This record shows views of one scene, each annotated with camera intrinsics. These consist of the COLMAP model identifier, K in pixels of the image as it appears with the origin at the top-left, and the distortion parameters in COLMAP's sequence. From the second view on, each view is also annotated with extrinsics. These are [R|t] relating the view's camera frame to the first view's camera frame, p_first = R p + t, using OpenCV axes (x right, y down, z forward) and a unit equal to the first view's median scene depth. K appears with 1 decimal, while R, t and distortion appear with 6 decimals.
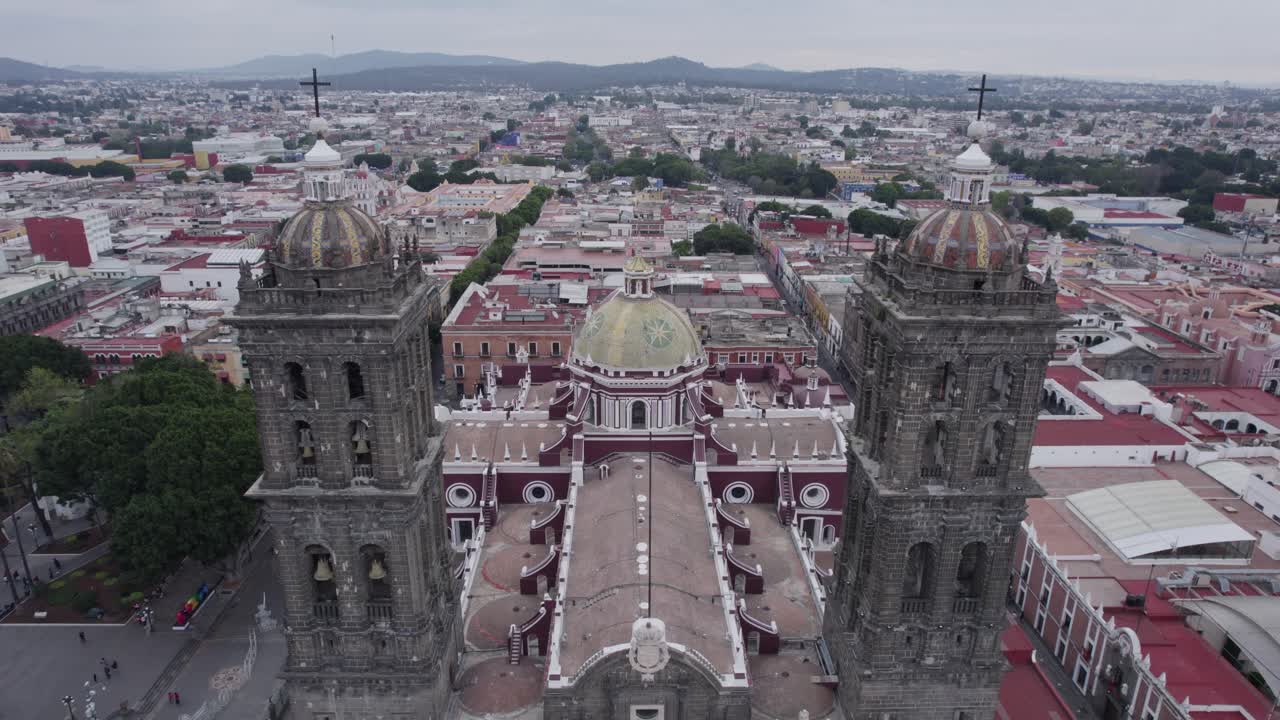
lens RADIAL K [[826.4, 0, 640.0], [0, 826.4, 360.0], [0, 0, 1]] dist [-0.085973, 0.074953]
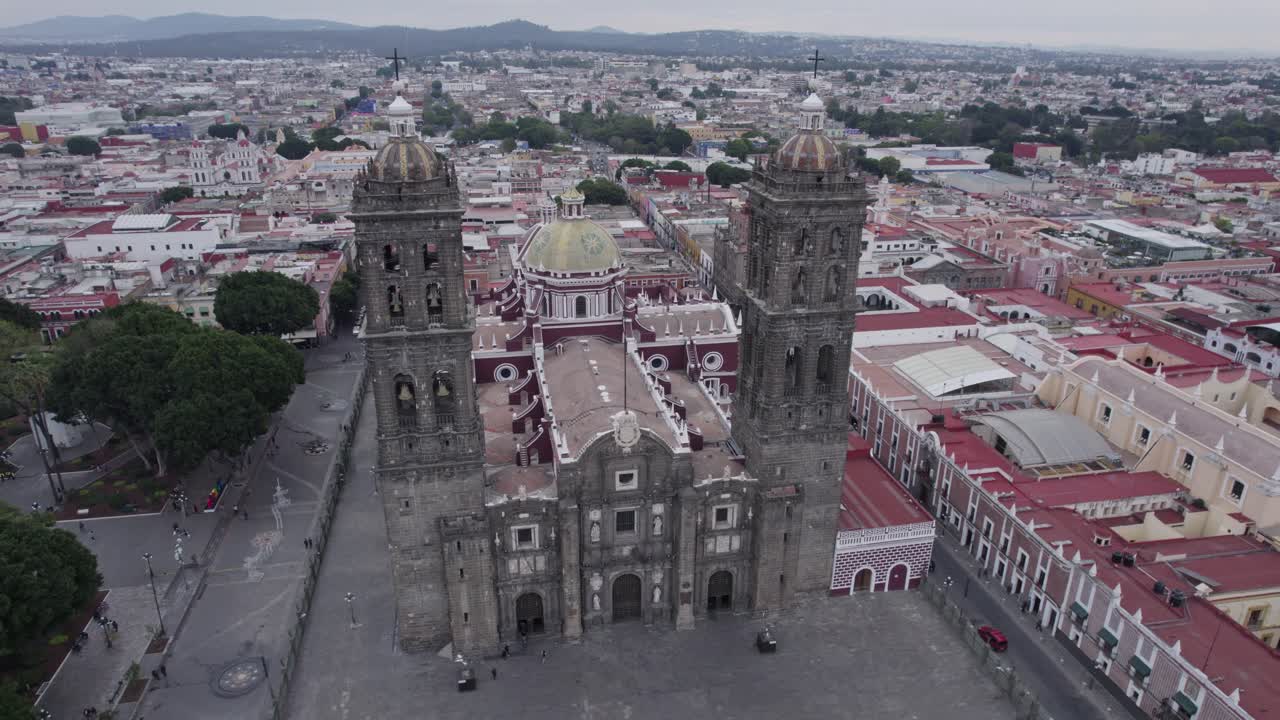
lens RADIAL K [[826.4, 0, 640.0], [0, 826.4, 360.0], [0, 0, 1]] dist [-0.085973, 0.074953]
pose [[0.984091, -0.065274, 0.165237, -0.047783], [0.058527, 0.997254, 0.045386, 0.035033], [-0.167746, -0.034993, 0.985209, -0.116509]]
